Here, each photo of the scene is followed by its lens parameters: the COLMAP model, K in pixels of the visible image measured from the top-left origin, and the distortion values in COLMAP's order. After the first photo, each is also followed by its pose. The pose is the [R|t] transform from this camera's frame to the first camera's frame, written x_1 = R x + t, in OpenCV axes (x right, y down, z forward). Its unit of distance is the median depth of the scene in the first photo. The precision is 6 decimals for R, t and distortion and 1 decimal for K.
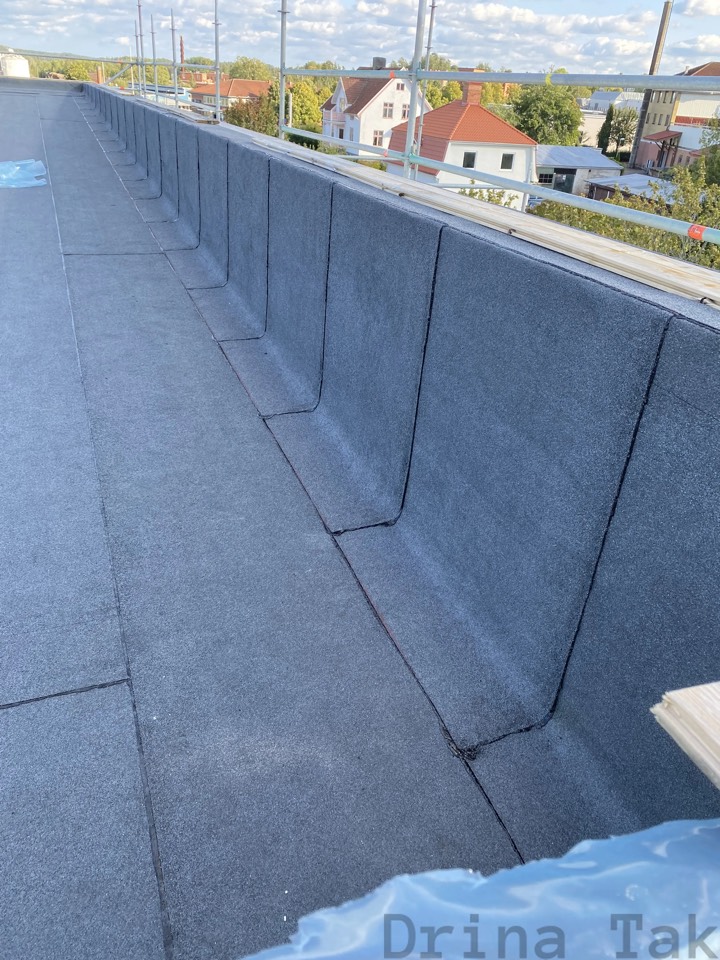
lens RADIAL K [[727.1, 0, 361.2], [0, 727.1, 474.9], [0, 0, 1]] dist [0.041755, -0.036346]
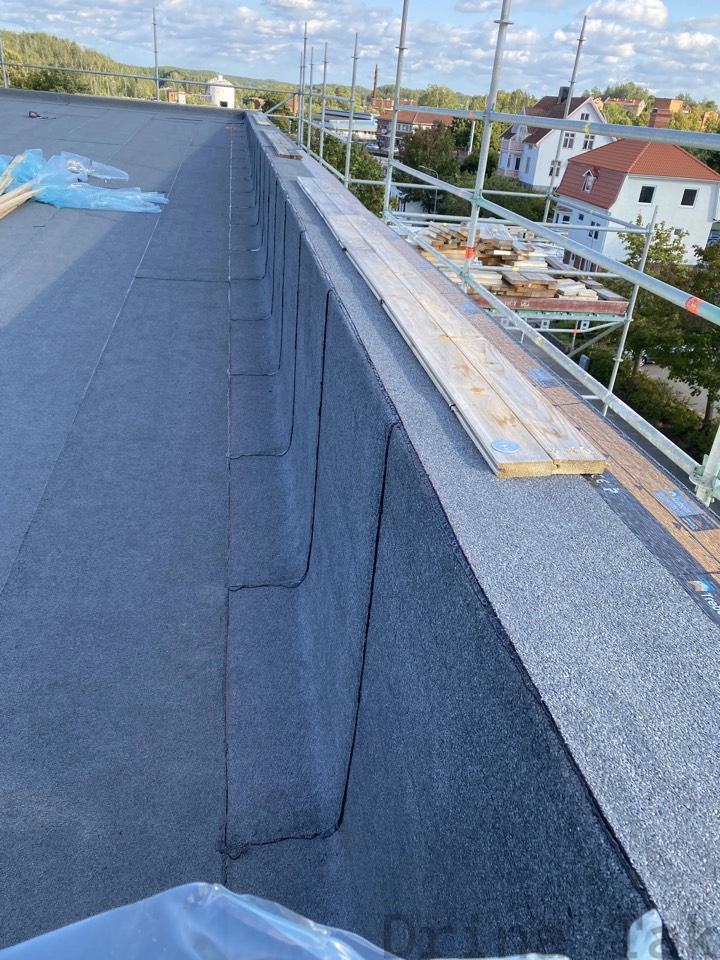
lens RADIAL K [[727.1, 0, 359.7], [0, 727.1, 486.0], [0, 0, 1]] dist [0.041755, -0.036346]
pose [[0.975403, 0.116910, -0.186872, 0.163826], [-0.120182, 0.992732, -0.006236, -0.038748], [0.184785, 0.028541, 0.982365, 0.033468]]
